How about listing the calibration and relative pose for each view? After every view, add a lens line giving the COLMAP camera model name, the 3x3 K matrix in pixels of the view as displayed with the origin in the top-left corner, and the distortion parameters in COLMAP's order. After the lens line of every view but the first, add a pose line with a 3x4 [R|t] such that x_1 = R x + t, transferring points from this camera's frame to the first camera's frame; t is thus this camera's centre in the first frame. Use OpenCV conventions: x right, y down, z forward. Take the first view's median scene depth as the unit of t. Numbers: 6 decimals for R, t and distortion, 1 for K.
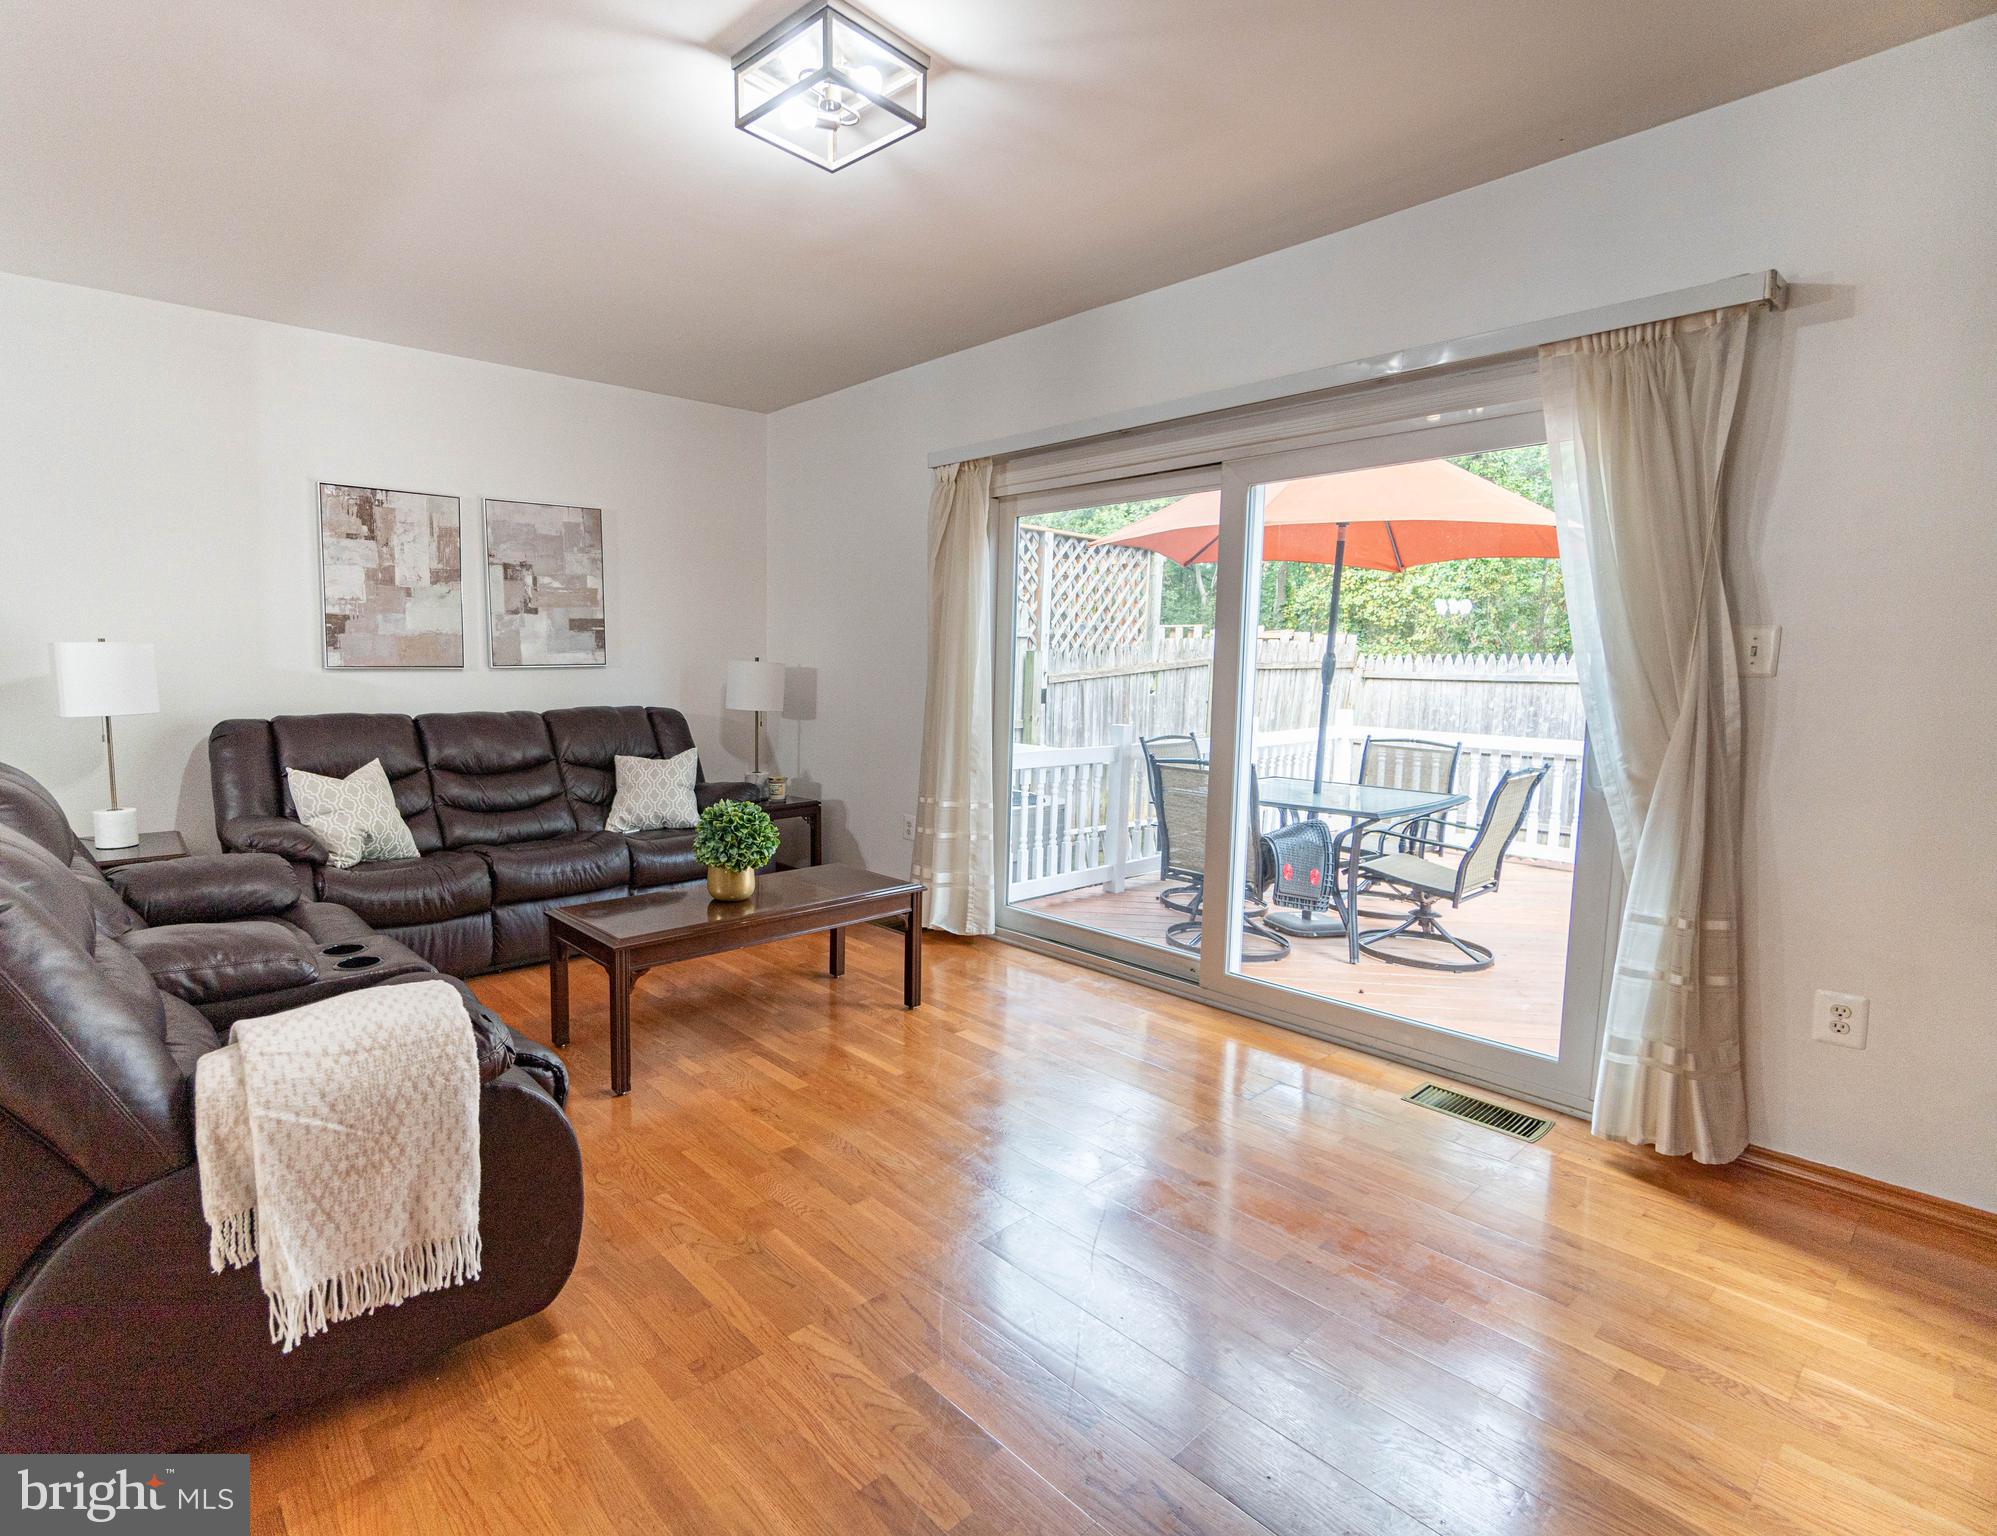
lens RADIAL K [[984.7, 0, 843.2], [0, 984.7, 764.1], [0, 0, 1]] dist [-0.008458, -0.000024]
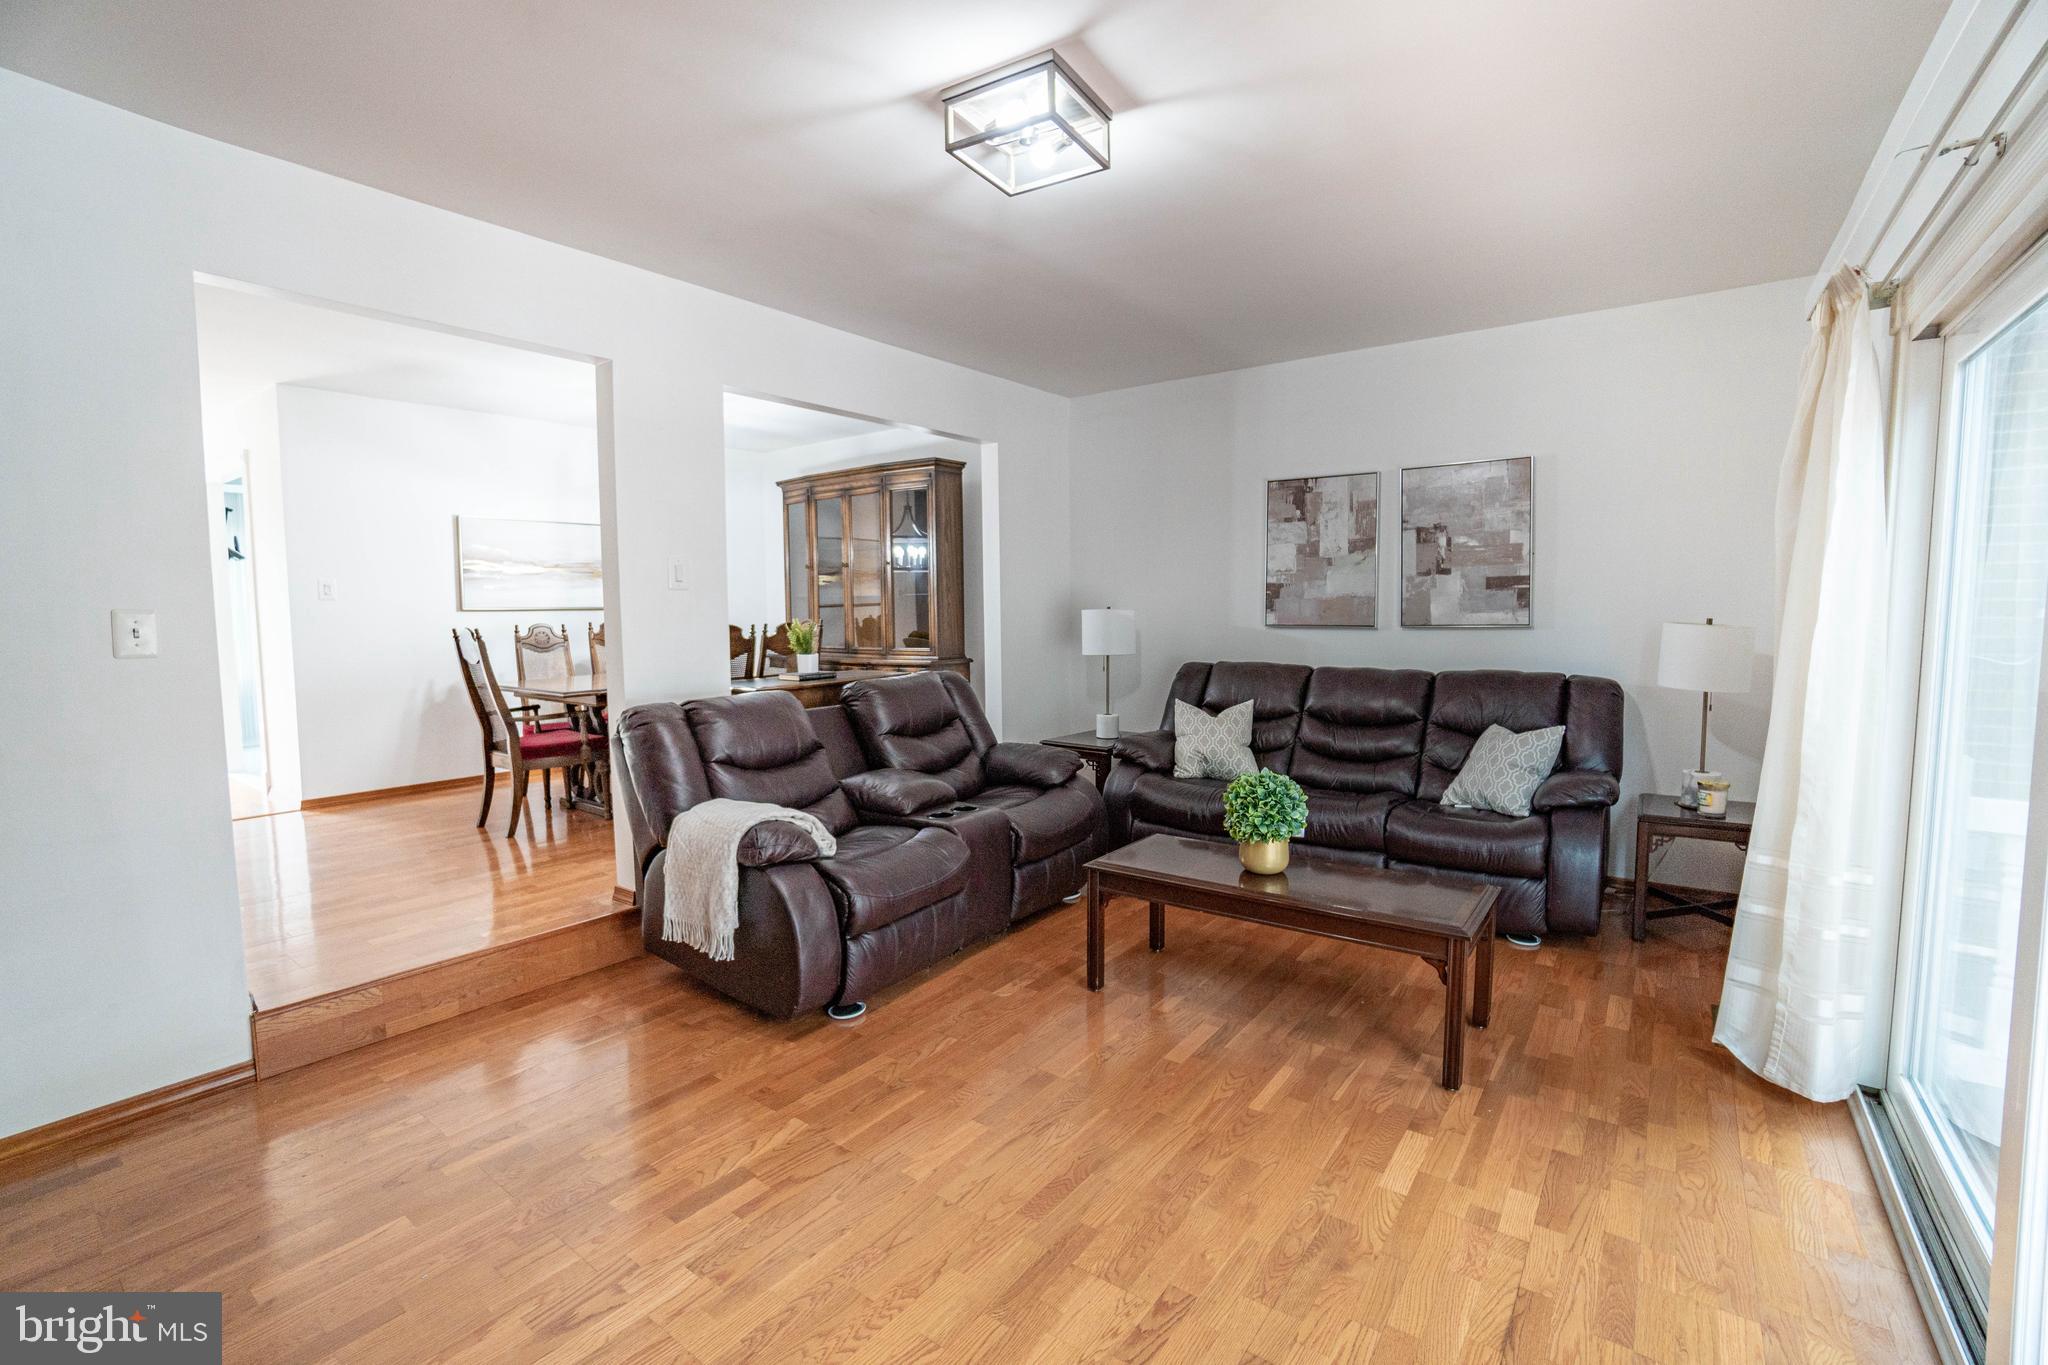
lens RADIAL K [[903.1, 0, 1017.3], [0, 903.1, 673.5], [0, 0, 1]] dist [-0.063584, 0.022691]
pose [[0.249168, 0.064612, -0.966302, 0.482064], [-0.094037, 0.994671, 0.042261, -0.051911], [0.963884, 0.080338, 0.253917, 0.373924]]
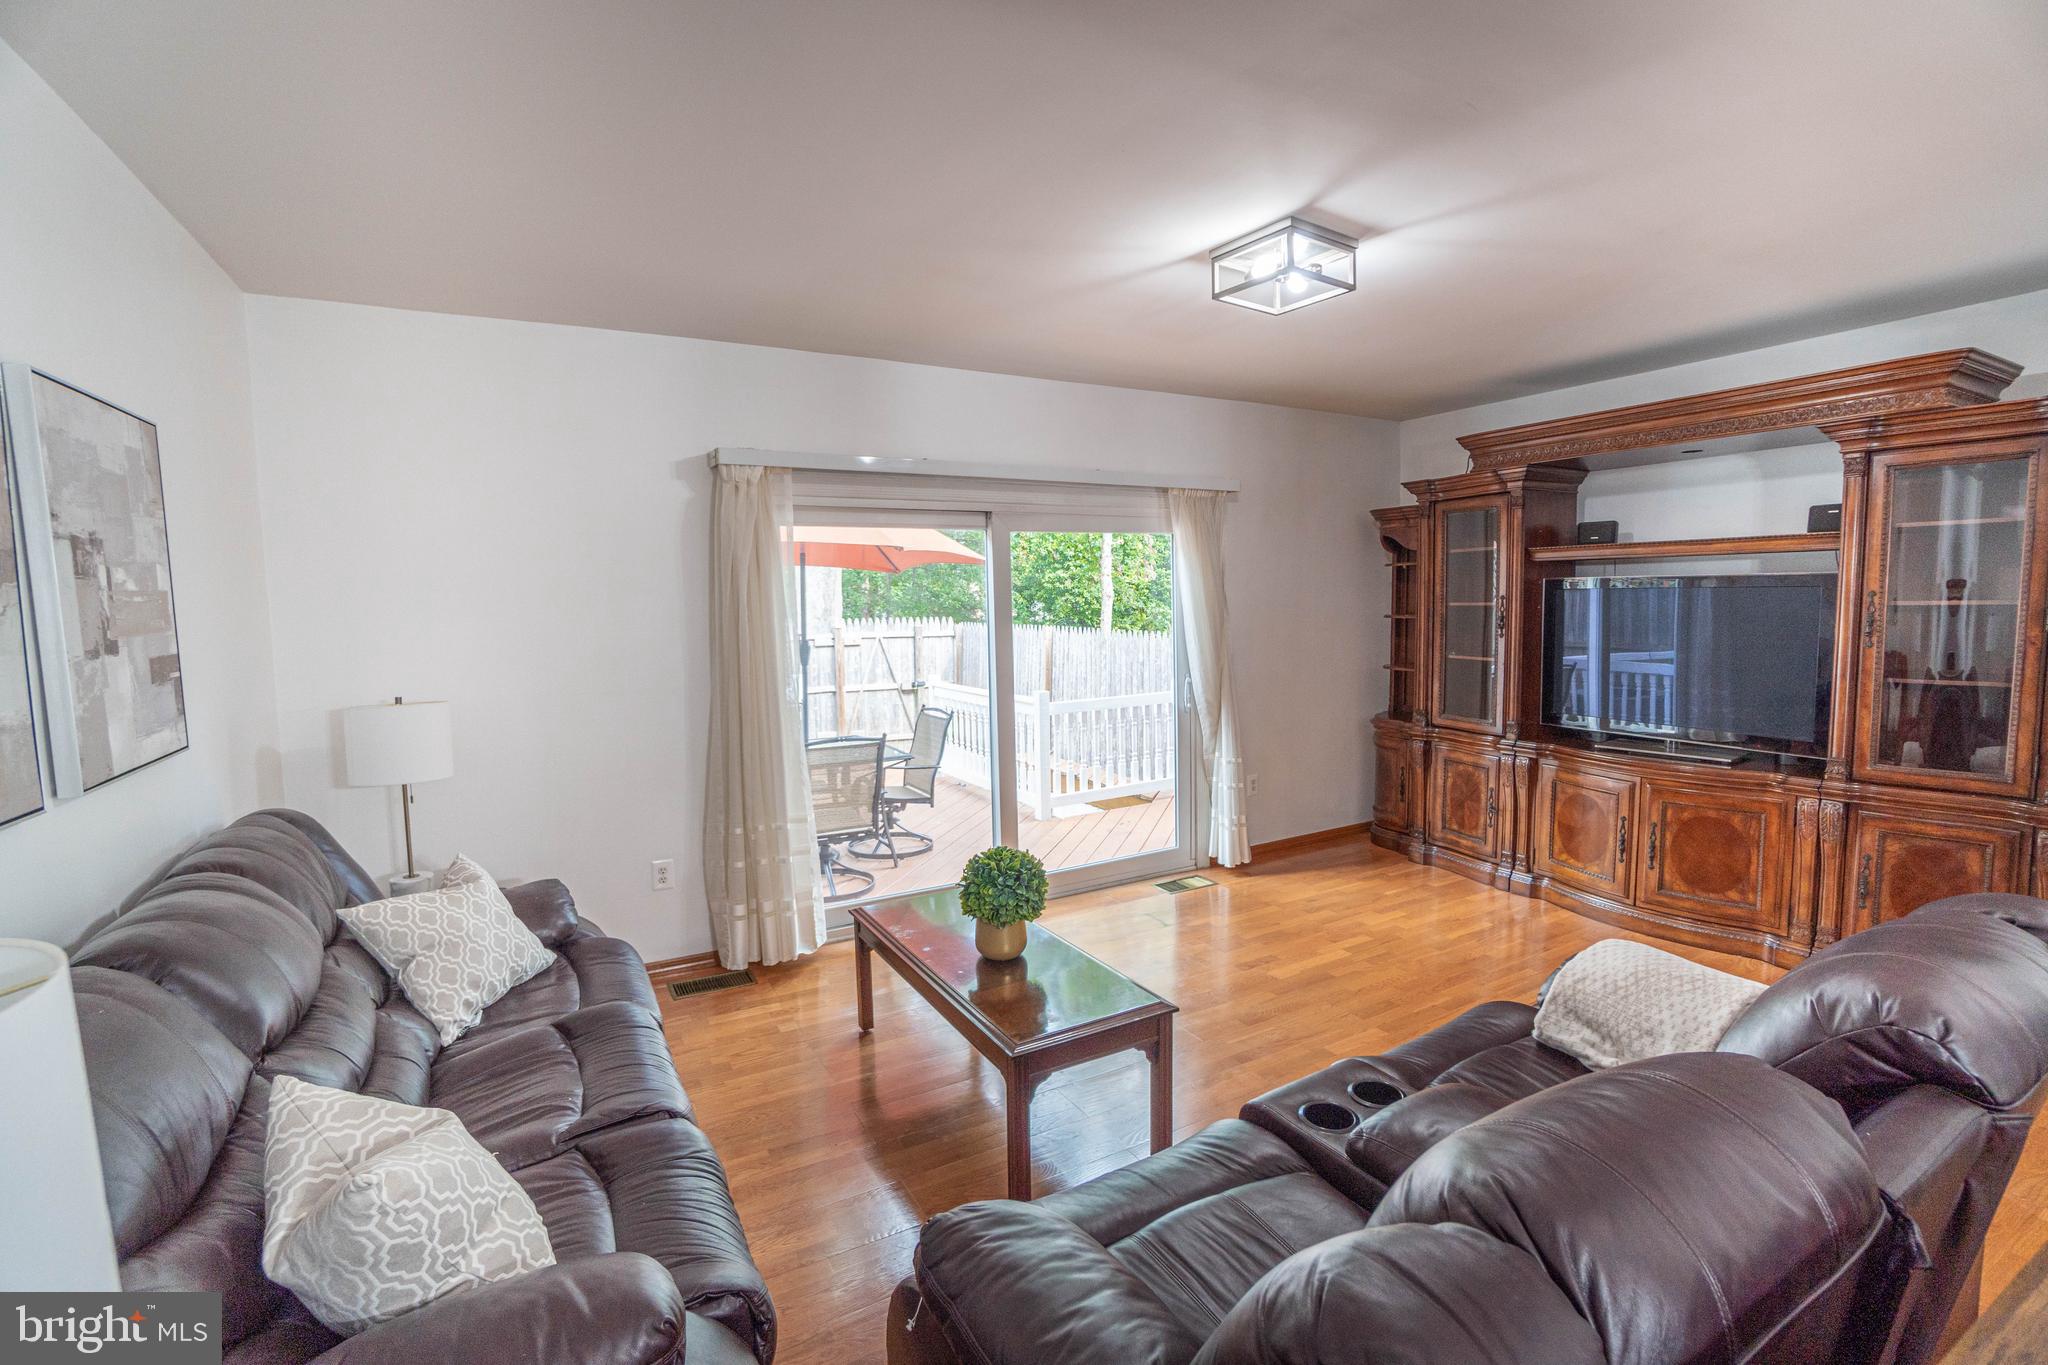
lens RADIAL K [[903.1, 0, 1017.3], [0, 903.1, 673.5], [0, 0, 1]] dist [-0.063584, 0.022691]
pose [[0.171694, -0.090443, 0.980990, -0.646393], [0.127349, 0.989460, 0.068935, -0.126276], [-0.976885, 0.113092, 0.181402, 0.576468]]
